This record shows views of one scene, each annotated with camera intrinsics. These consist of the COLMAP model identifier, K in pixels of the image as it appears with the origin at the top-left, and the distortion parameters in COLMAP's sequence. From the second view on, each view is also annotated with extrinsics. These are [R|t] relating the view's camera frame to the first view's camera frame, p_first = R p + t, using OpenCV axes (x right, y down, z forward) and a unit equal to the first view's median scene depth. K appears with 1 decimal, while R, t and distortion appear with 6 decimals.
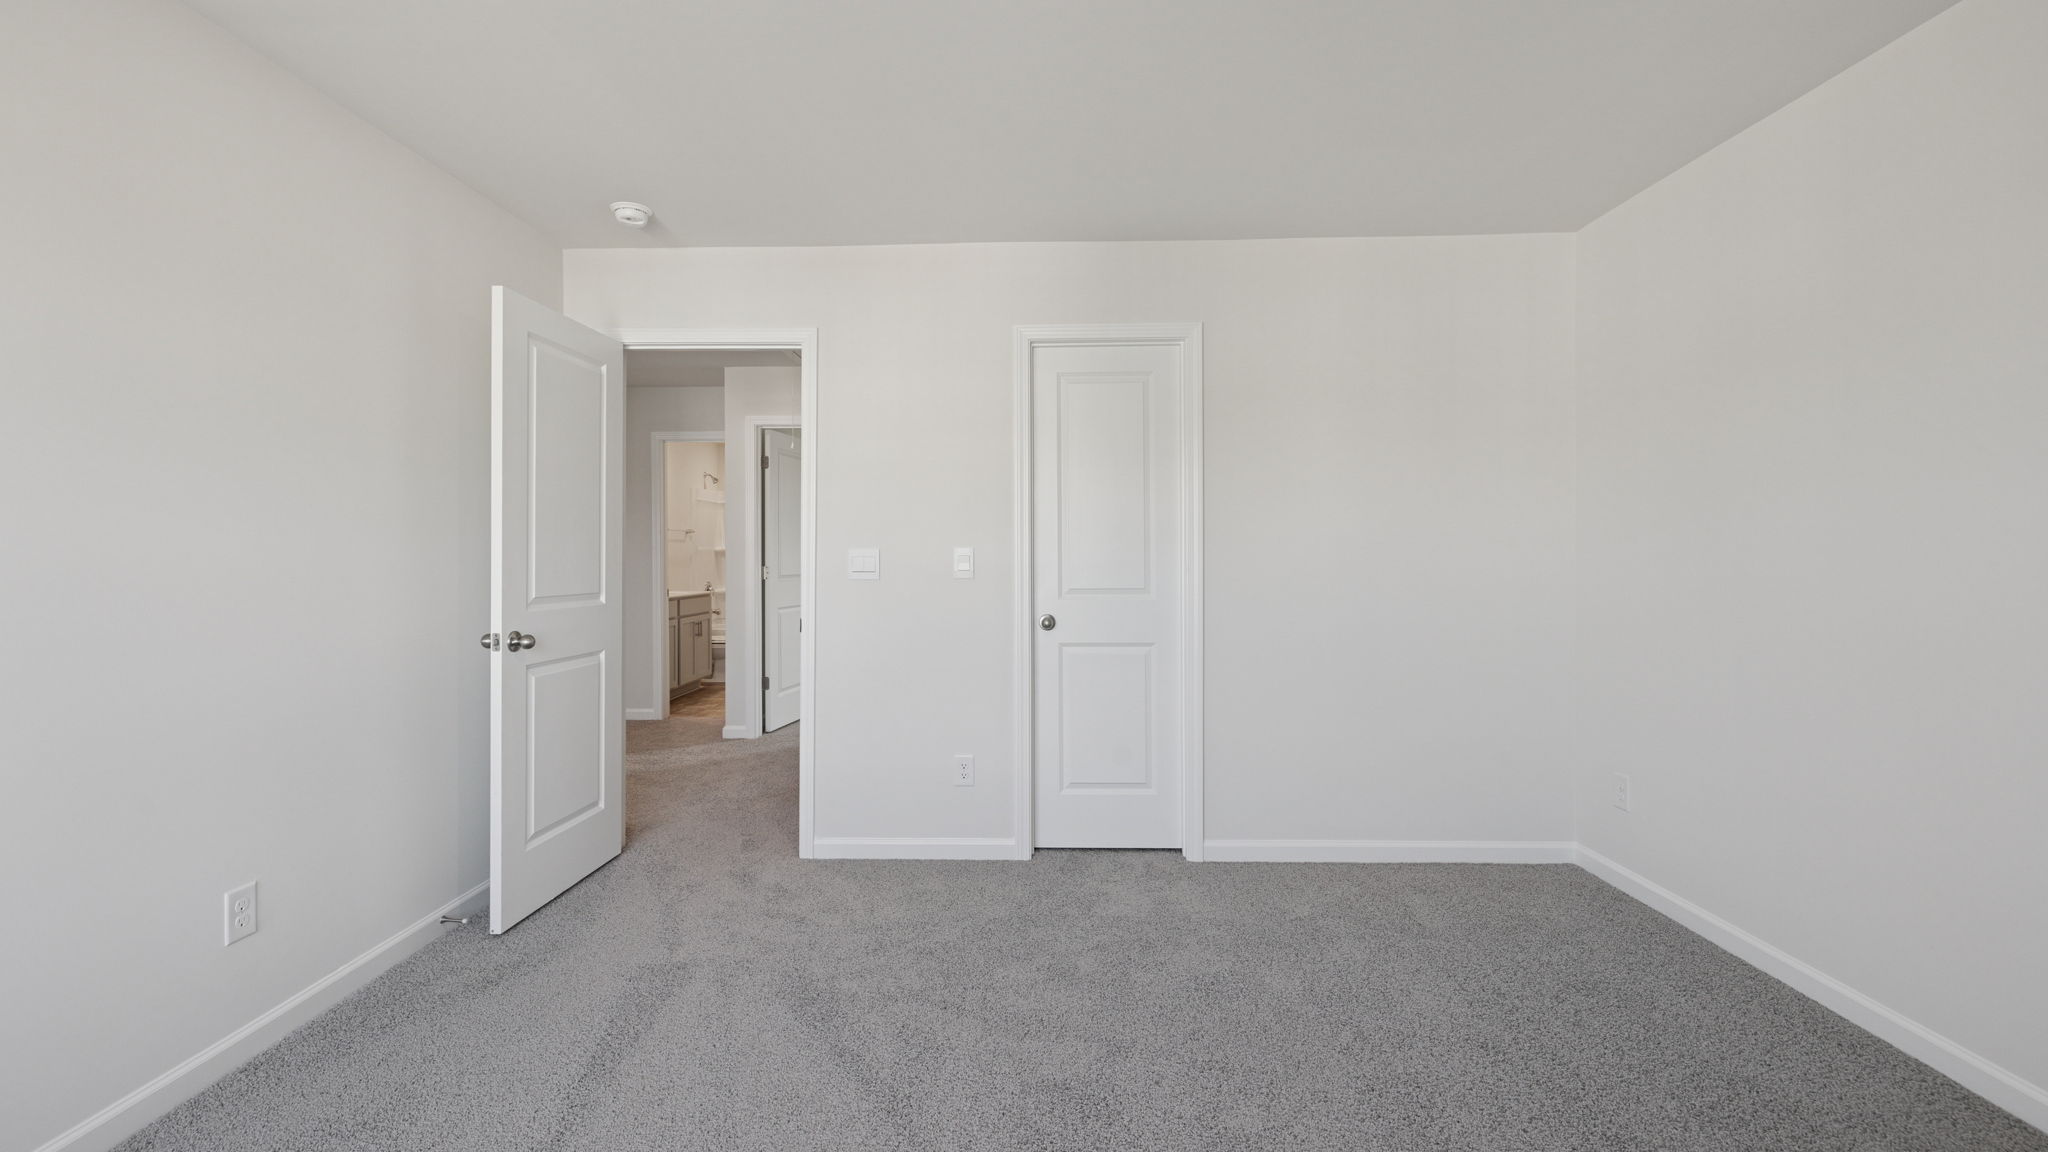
lens RADIAL K [[892.4, 0, 1015.2], [0, 892.4, 560.2], [0, 0, 1]] dist [-0.000038, 0.000186]
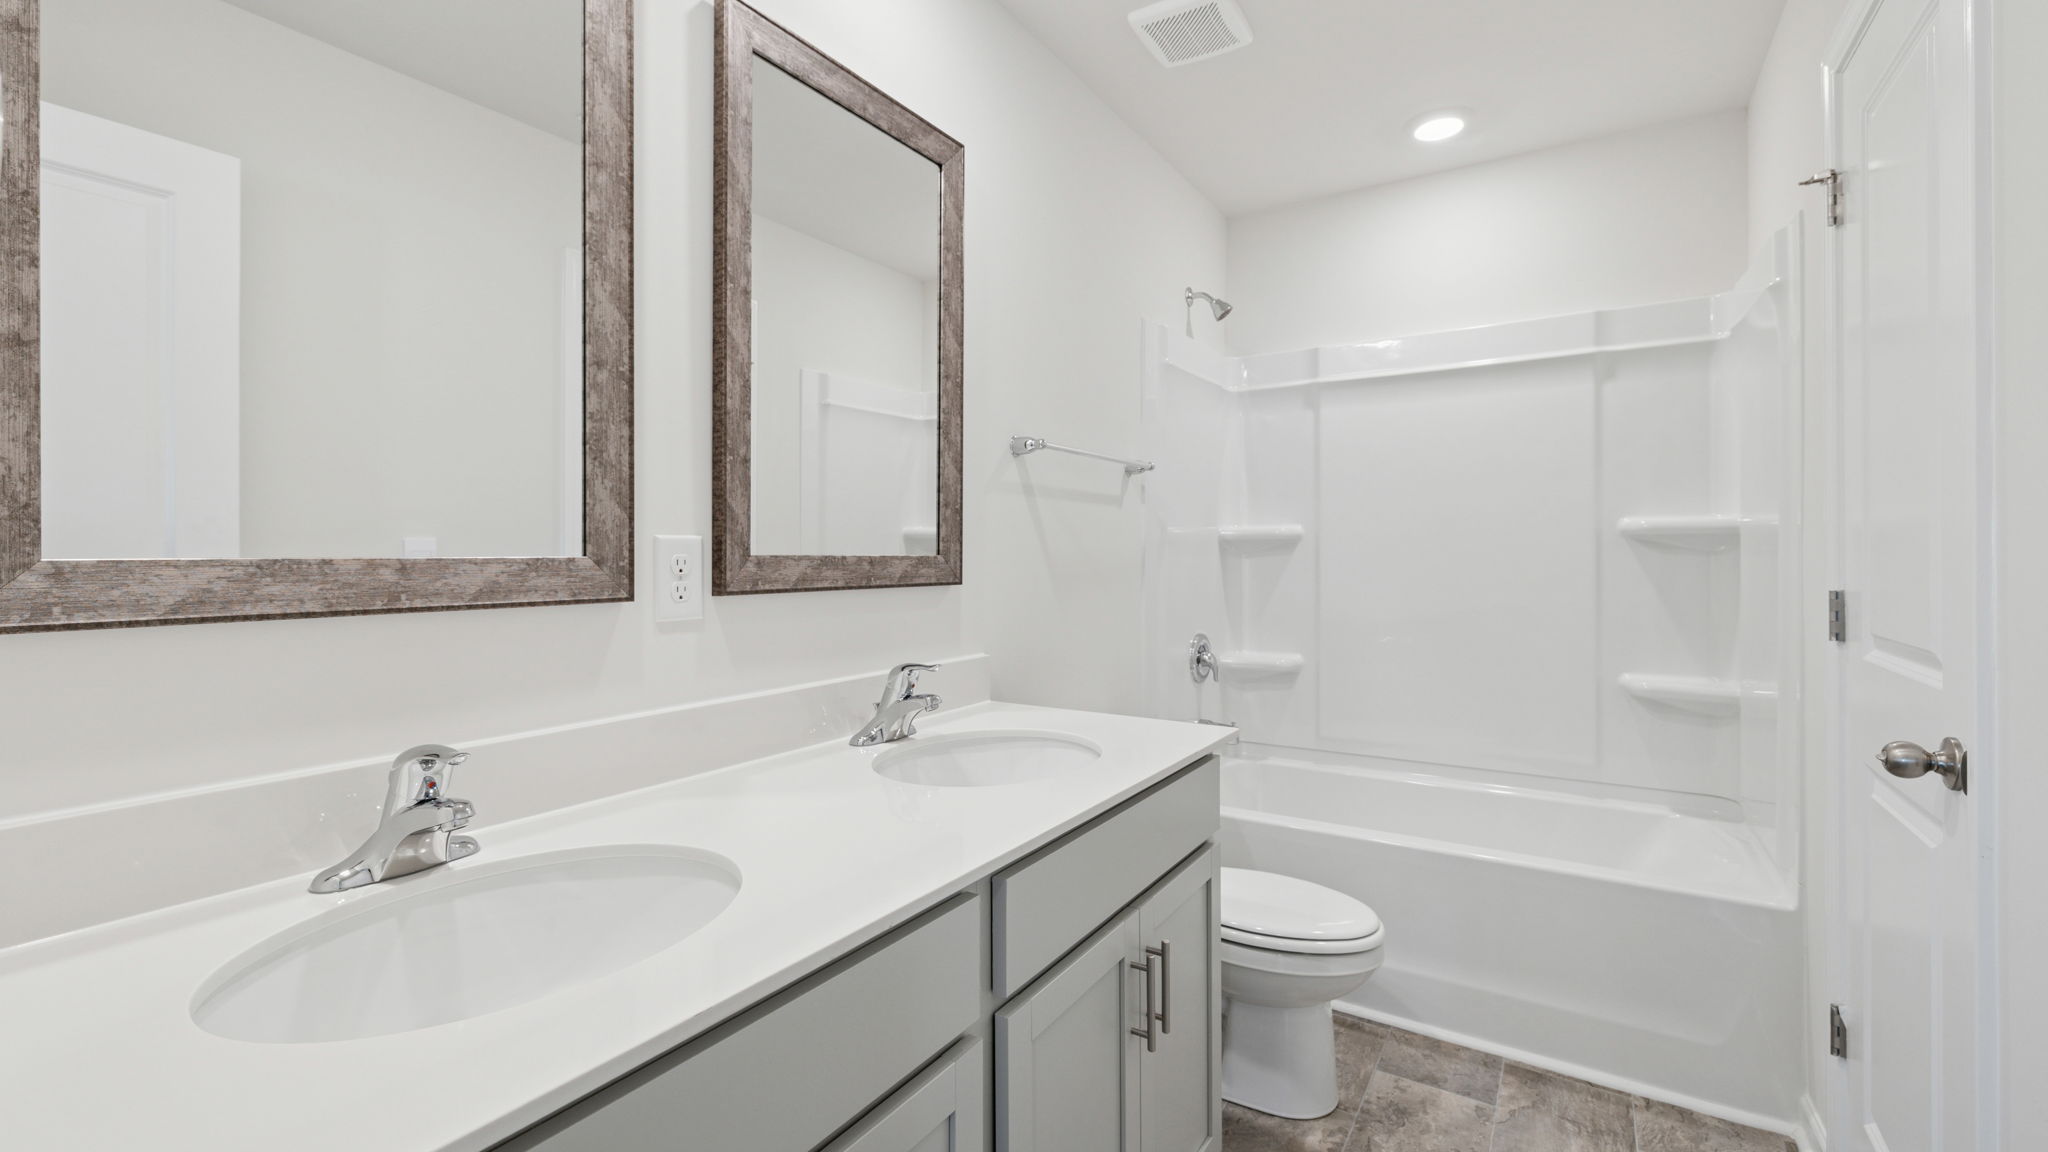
lens RADIAL K [[892.4, 0, 1015.2], [0, 892.4, 560.2], [0, 0, 1]] dist [-0.000038, 0.000186]
pose [[0.861491, -0.000015, -0.507773, -0.524020], [0.001807, 0.999994, 0.003036, -0.007770], [0.507770, -0.003534, 0.861486, 1.516666]]
